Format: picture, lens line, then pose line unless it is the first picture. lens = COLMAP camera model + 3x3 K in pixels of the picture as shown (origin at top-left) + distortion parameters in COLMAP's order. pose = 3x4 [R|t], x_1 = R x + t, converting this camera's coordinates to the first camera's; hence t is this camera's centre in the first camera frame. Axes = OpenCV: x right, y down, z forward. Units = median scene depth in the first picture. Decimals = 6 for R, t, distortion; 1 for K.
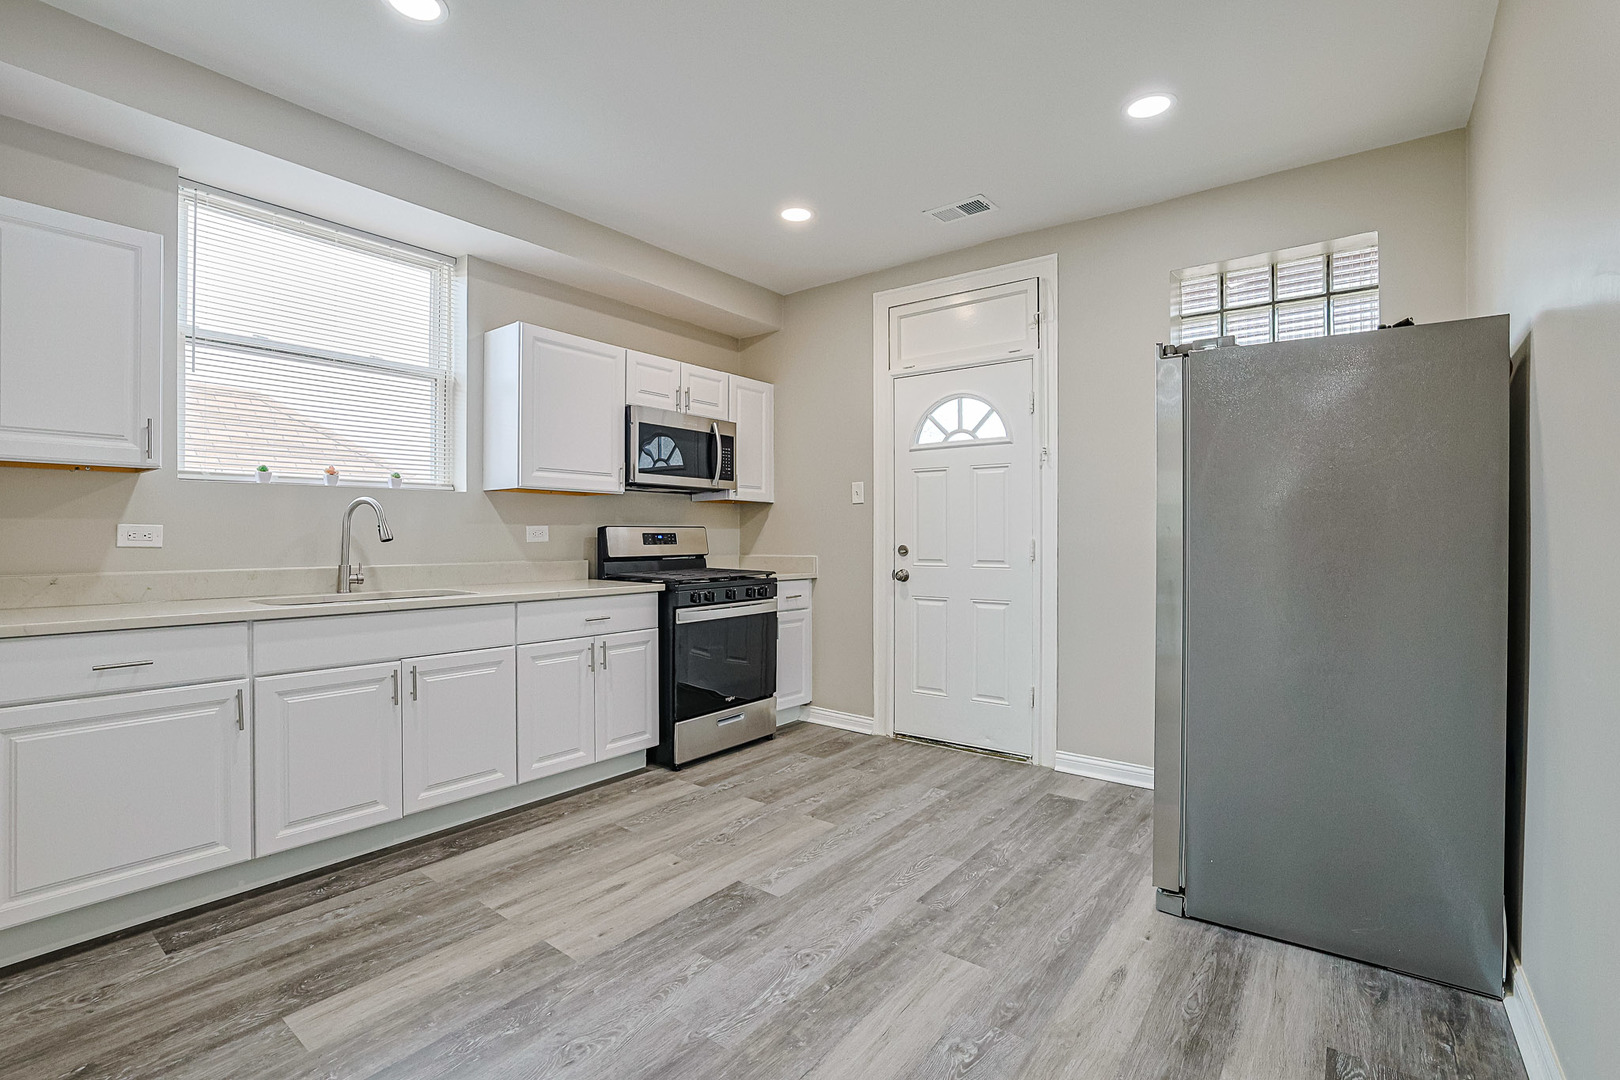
lens RADIAL K [[735.3, 0, 802.6], [0, 735.3, 538.4], [0, 0, 1]] dist [-0.049547, 0.017812]
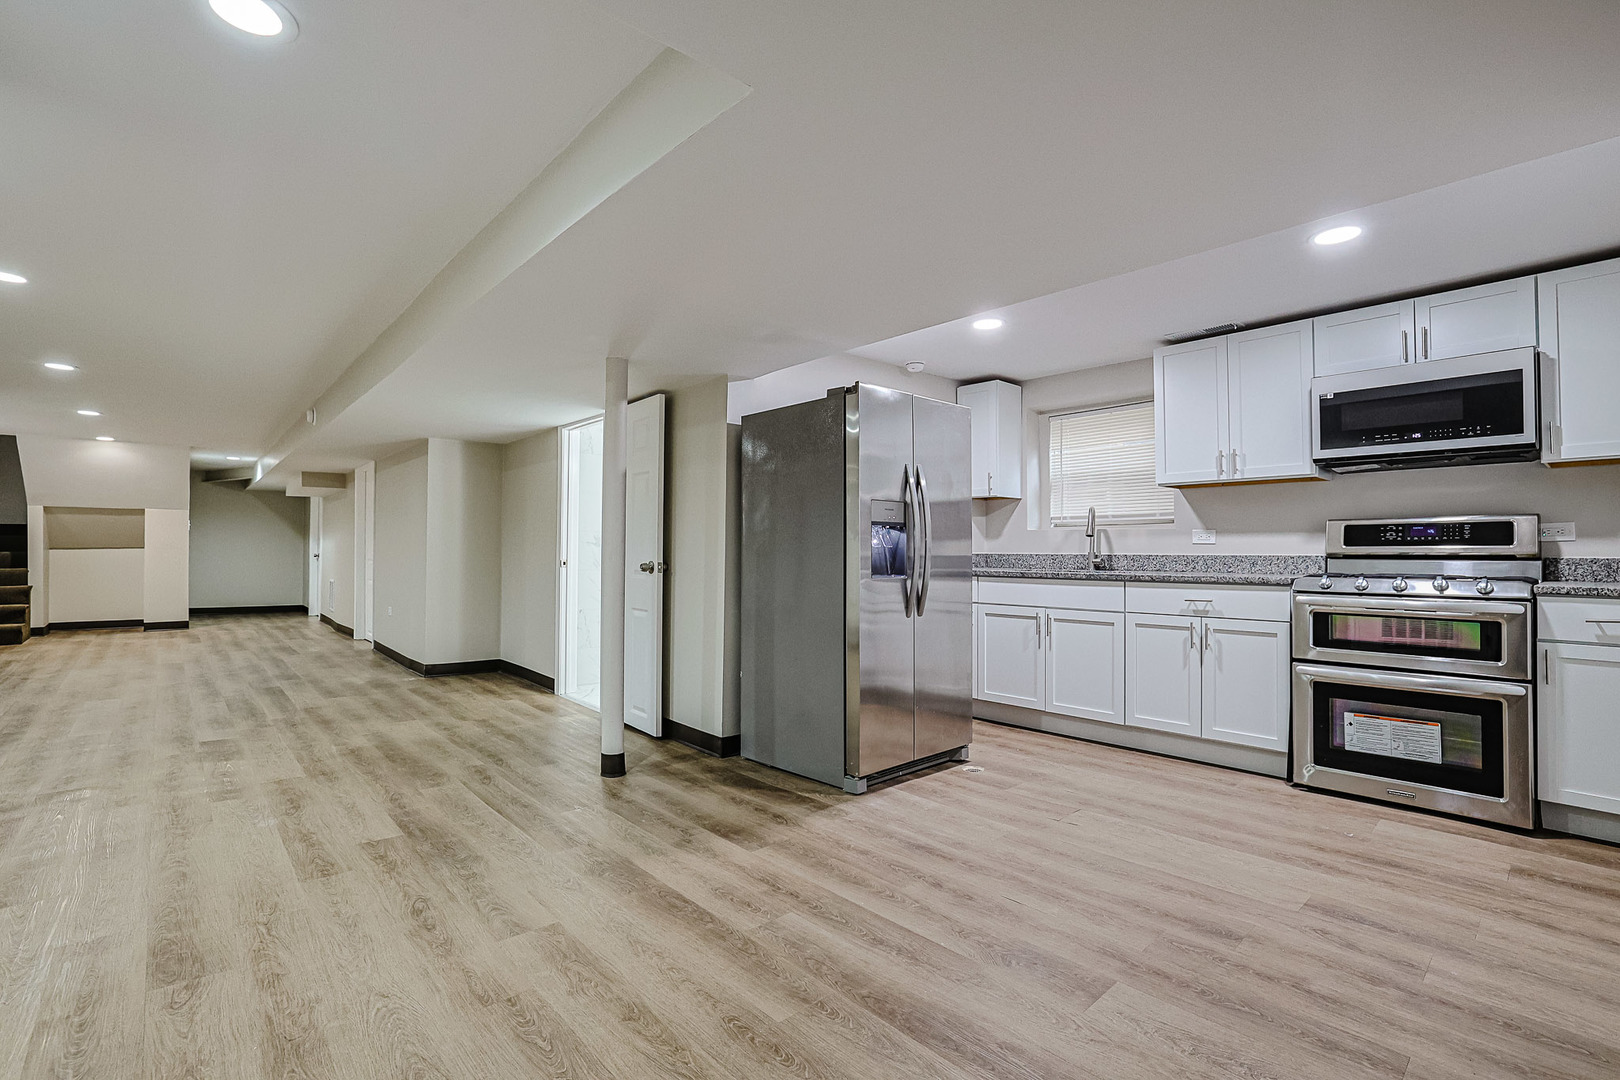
lens RADIAL K [[735.3, 0, 802.6], [0, 735.3, 538.4], [0, 0, 1]] dist [-0.049547, 0.017812]
pose [[-0.183679, -0.007752, -0.982956, 0.781145], [0.010826, 0.999892, -0.009909, 0.017728], [0.982927, -0.012461, -0.183576, 0.560127]]
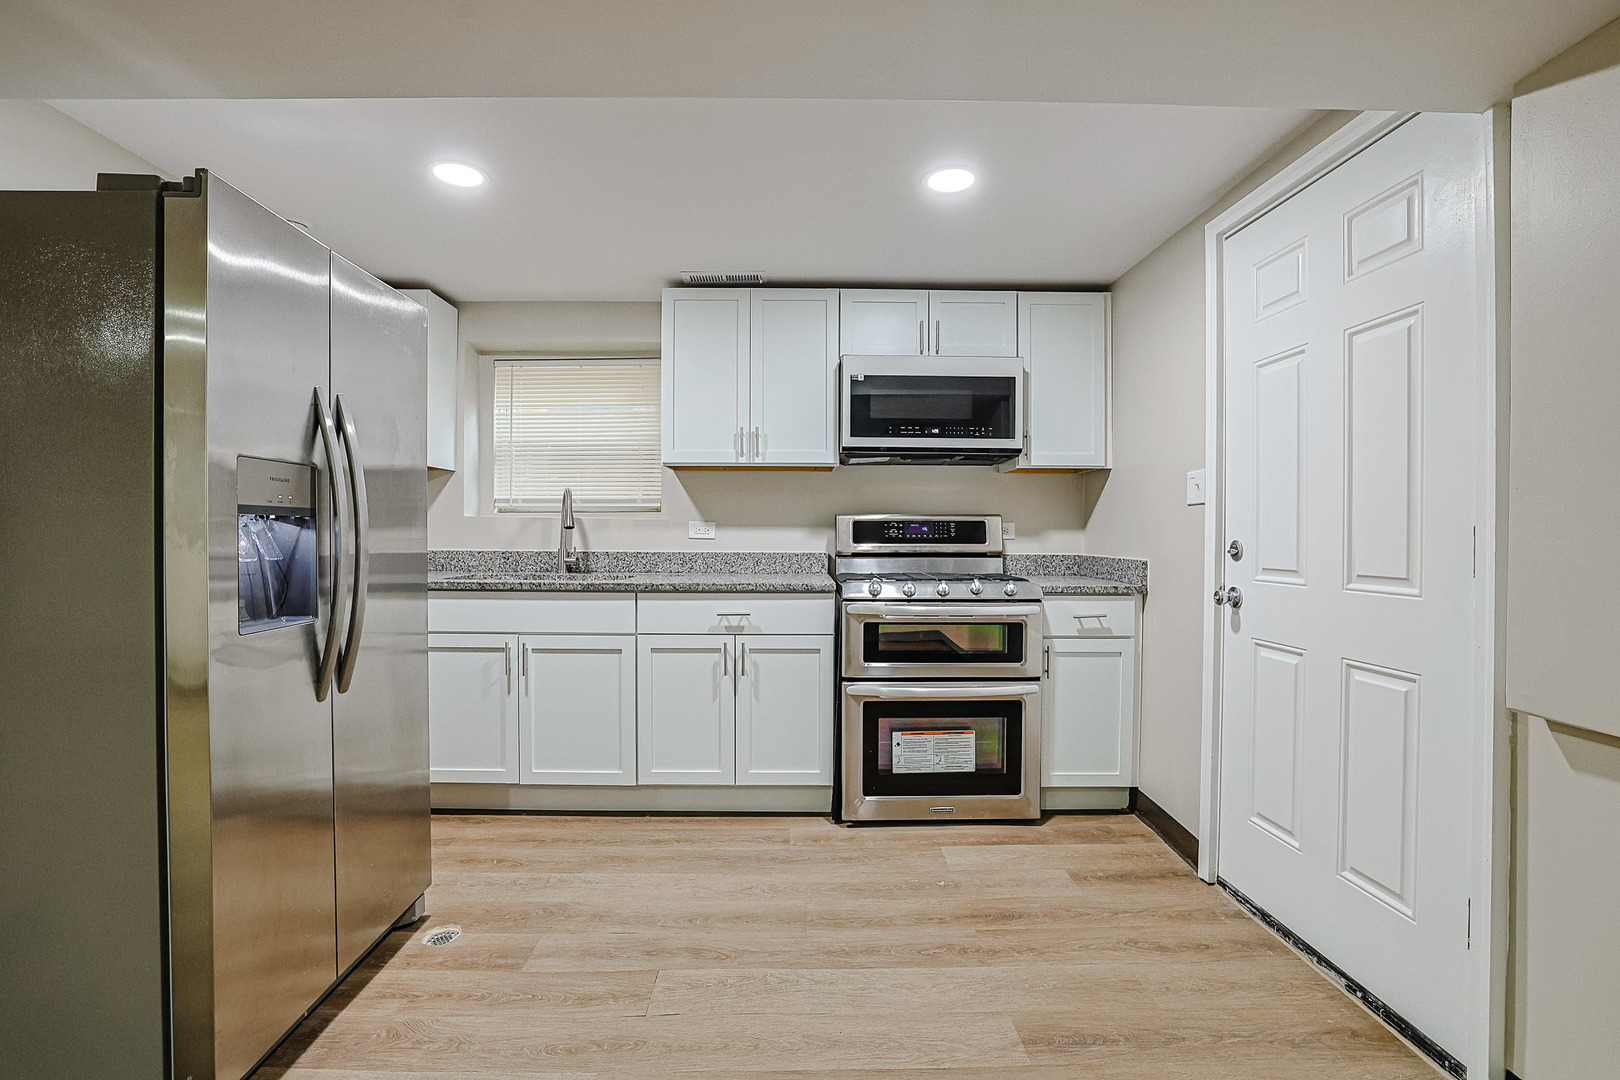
lens RADIAL K [[735.3, 0, 802.6], [0, 735.3, 538.4], [0, 0, 1]] dist [-0.049547, 0.017812]
pose [[0.618460, 0.020097, -0.785559, 0.388206], [-0.001240, 0.999697, 0.024599, -0.001985], [0.785815, -0.014240, 0.618298, 0.482092]]
